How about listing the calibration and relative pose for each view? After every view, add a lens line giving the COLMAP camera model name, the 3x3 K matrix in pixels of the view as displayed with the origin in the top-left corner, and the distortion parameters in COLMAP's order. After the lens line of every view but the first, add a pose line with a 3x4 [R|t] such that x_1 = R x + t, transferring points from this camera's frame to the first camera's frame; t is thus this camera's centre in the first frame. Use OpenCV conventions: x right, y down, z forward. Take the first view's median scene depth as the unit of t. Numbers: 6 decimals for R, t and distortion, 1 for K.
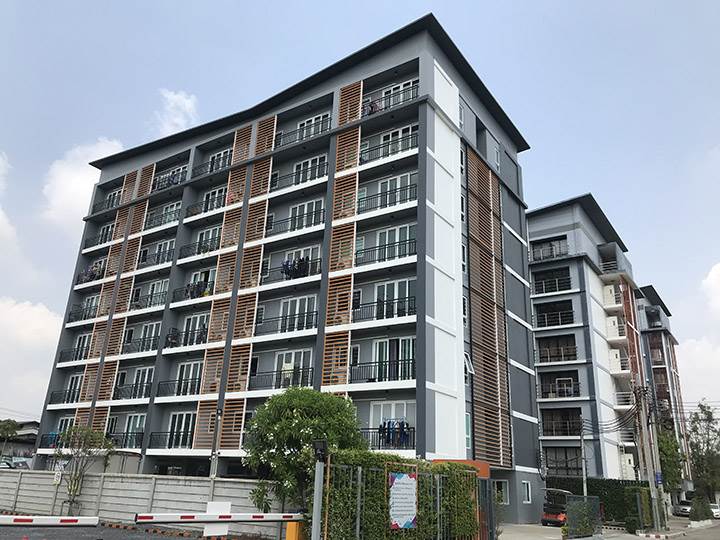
lens RADIAL K [[582.4, 0, 359.3], [0, 582.4, 257.6], [0, 0, 1]] dist [0.061354, -0.080810]
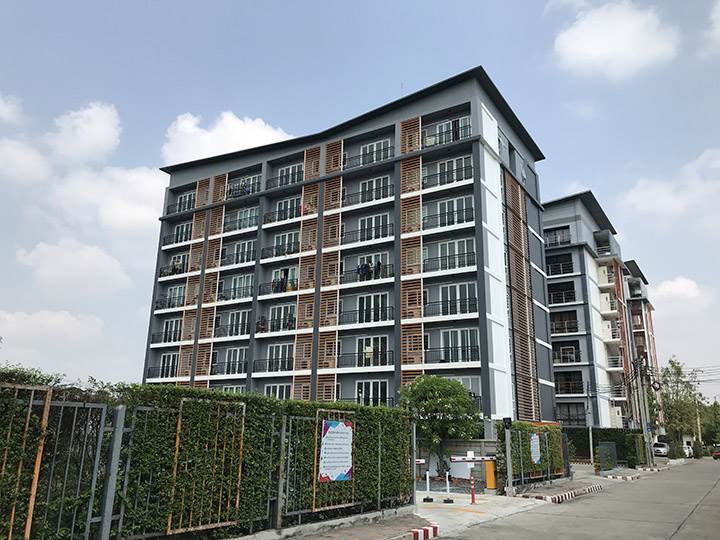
lens RADIAL K [[582.4, 0, 359.3], [0, 582.4, 257.6], [0, 0, 1]] dist [0.061354, -0.080810]
pose [[0.998916, -0.013199, 0.044646, -0.150686], [0.009870, 0.997211, 0.073976, -0.082692], [-0.045498, -0.073455, 0.996260, -0.195168]]
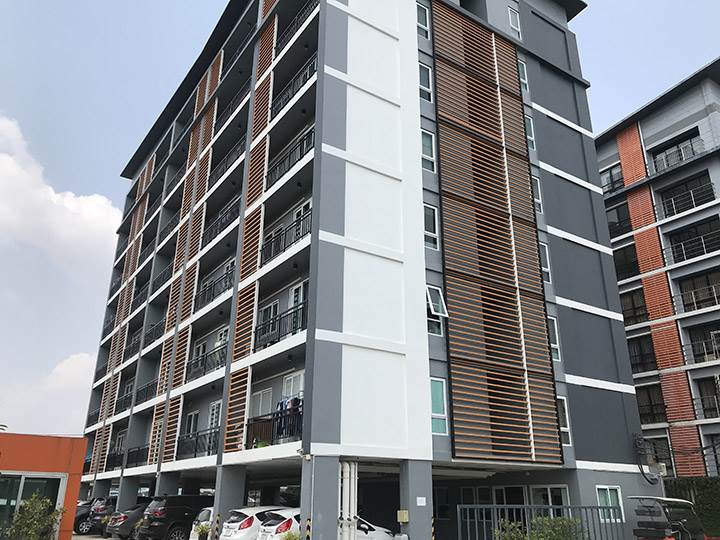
lens RADIAL K [[582.4, 0, 359.3], [0, 582.4, 257.6], [0, 0, 1]] dist [0.061354, -0.080810]
pose [[0.928200, -0.174770, -0.328481, 0.233438], [0.164248, 0.984608, -0.059744, 0.113270], [0.333866, 0.001502, 0.942619, 0.269242]]
